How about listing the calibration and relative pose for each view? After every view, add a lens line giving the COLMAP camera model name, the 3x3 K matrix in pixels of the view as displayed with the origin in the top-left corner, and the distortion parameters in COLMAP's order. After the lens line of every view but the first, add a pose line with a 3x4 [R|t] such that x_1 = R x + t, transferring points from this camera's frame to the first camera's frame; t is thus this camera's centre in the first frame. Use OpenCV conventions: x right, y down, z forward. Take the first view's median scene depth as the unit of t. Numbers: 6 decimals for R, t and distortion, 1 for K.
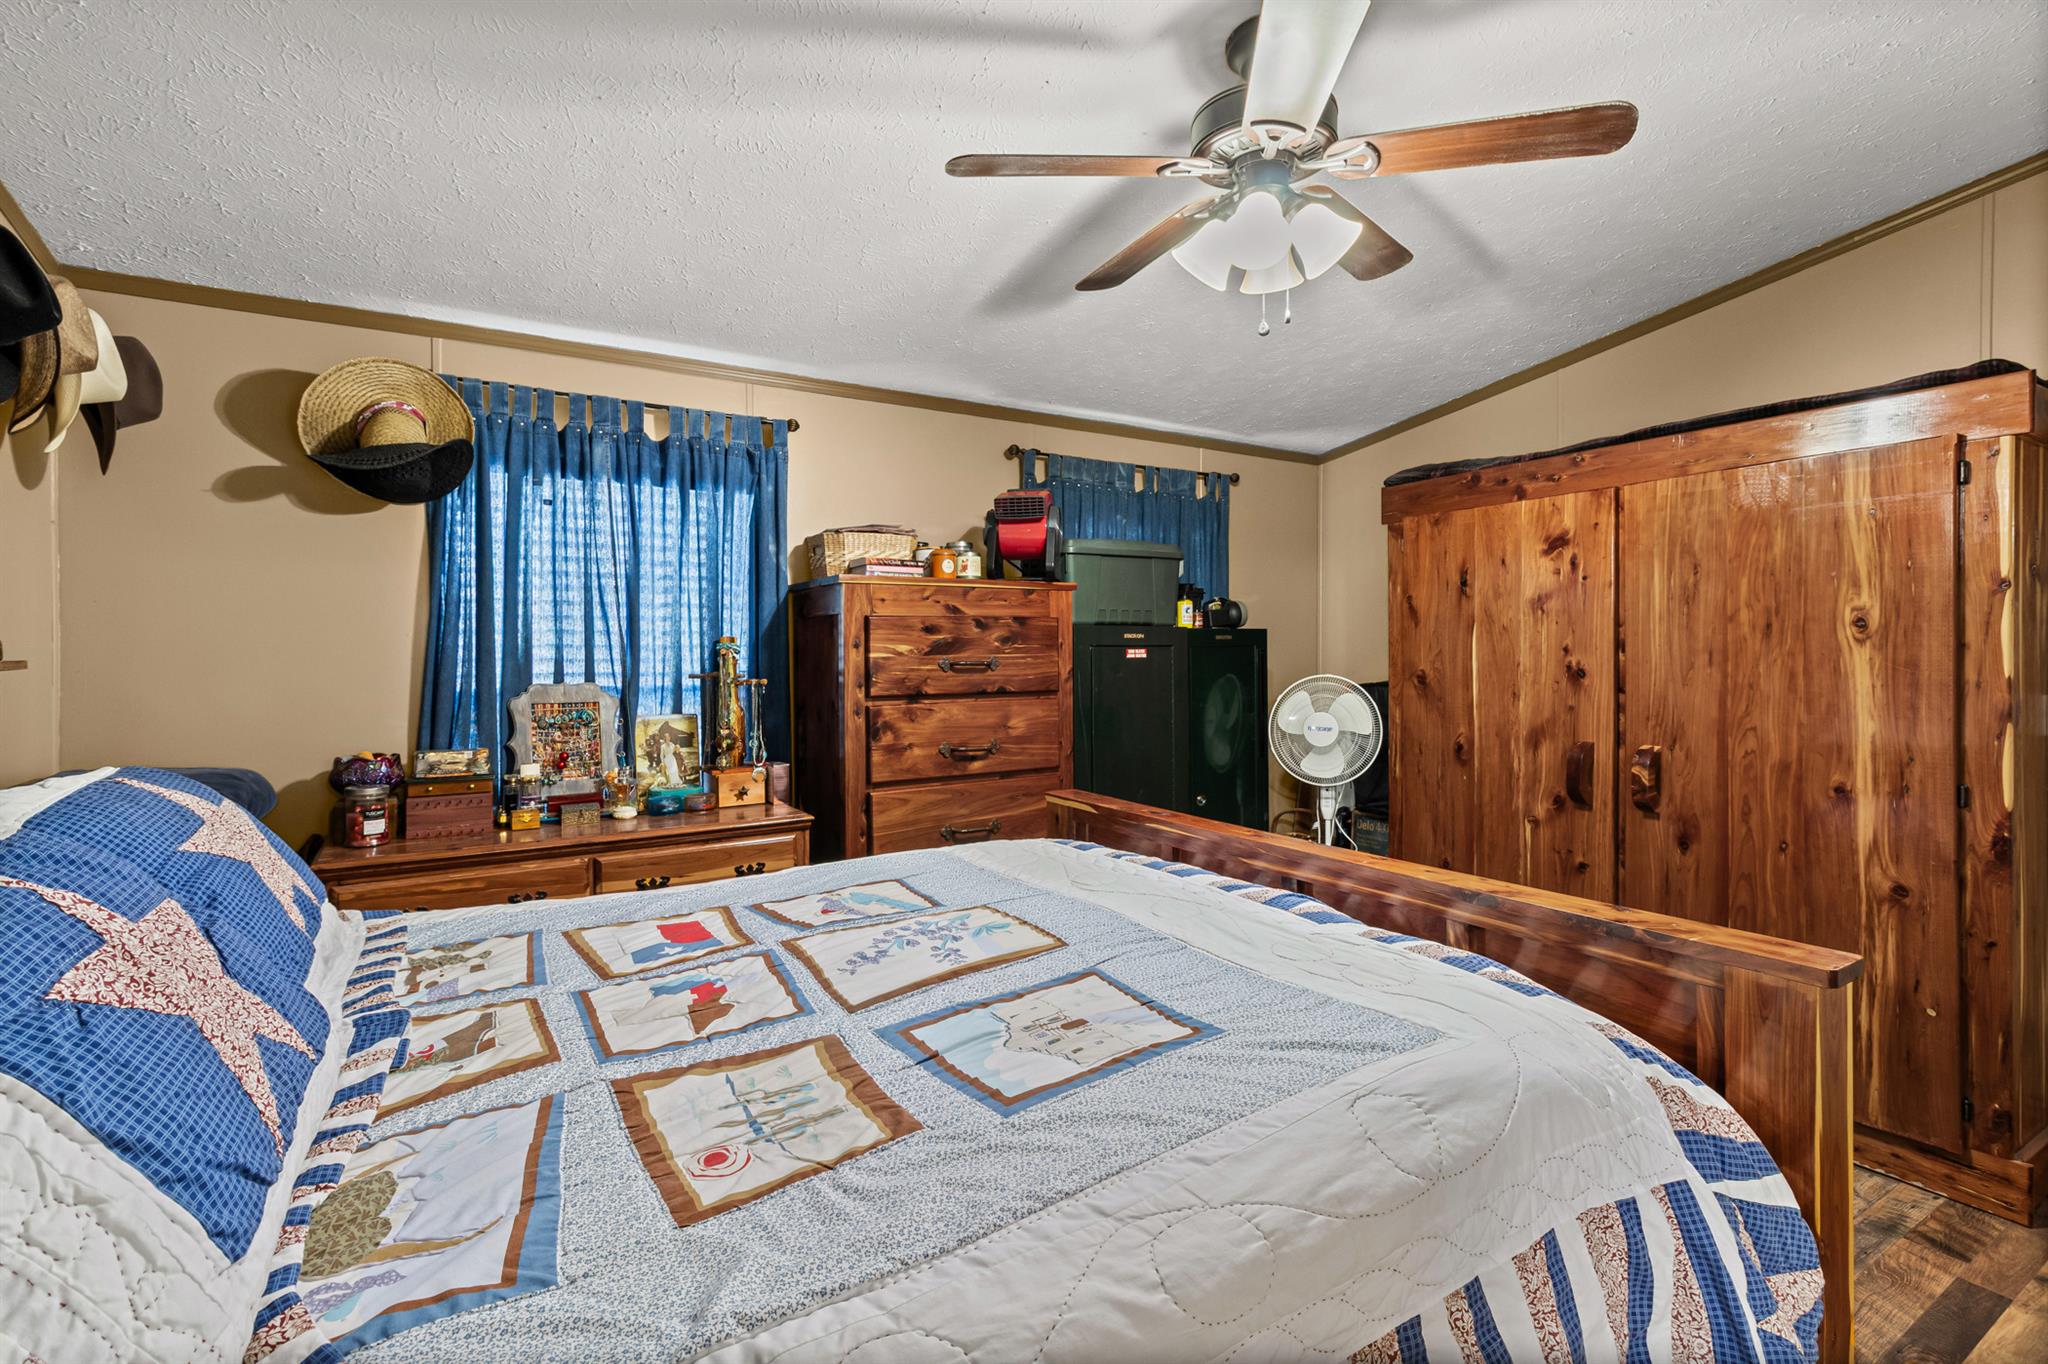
lens RADIAL K [[950.6, 0, 1025.9], [0, 950.6, 667.0], [0, 0, 1]] dist [0.001855, -0.000149]
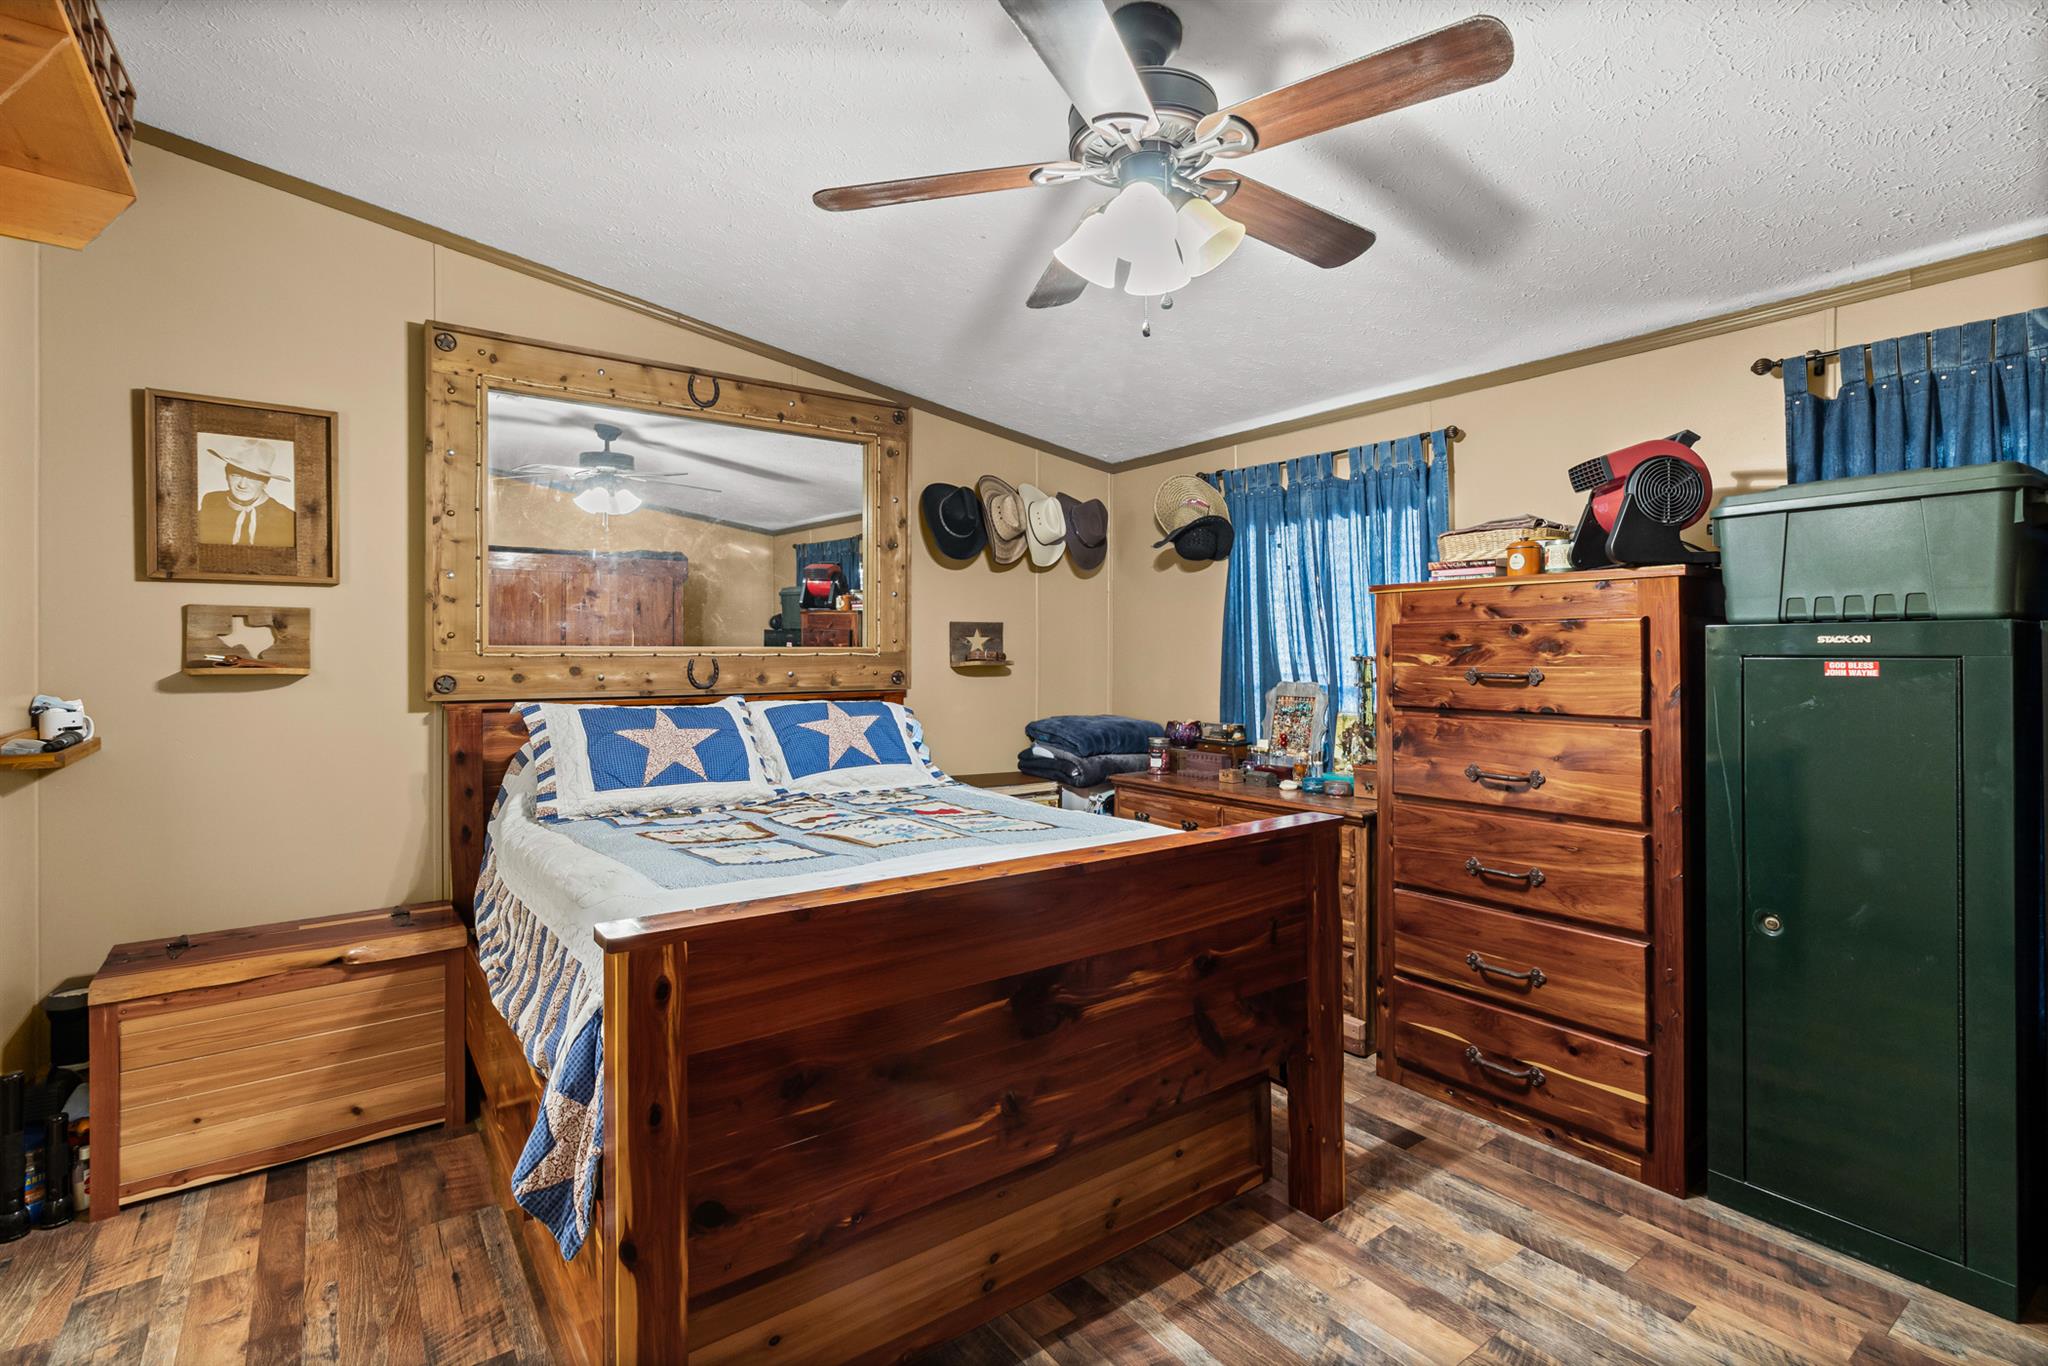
lens RADIAL K [[950.6, 0, 1023.7], [0, 950.6, 663.2], [0, 0, 1]] dist [0.001855, -0.000149]
pose [[0.075791, 0.016206, -0.996992, 0.790926], [-0.016693, 0.999748, 0.014981, -0.021491], [0.996984, 0.015507, 0.076042, 0.531858]]
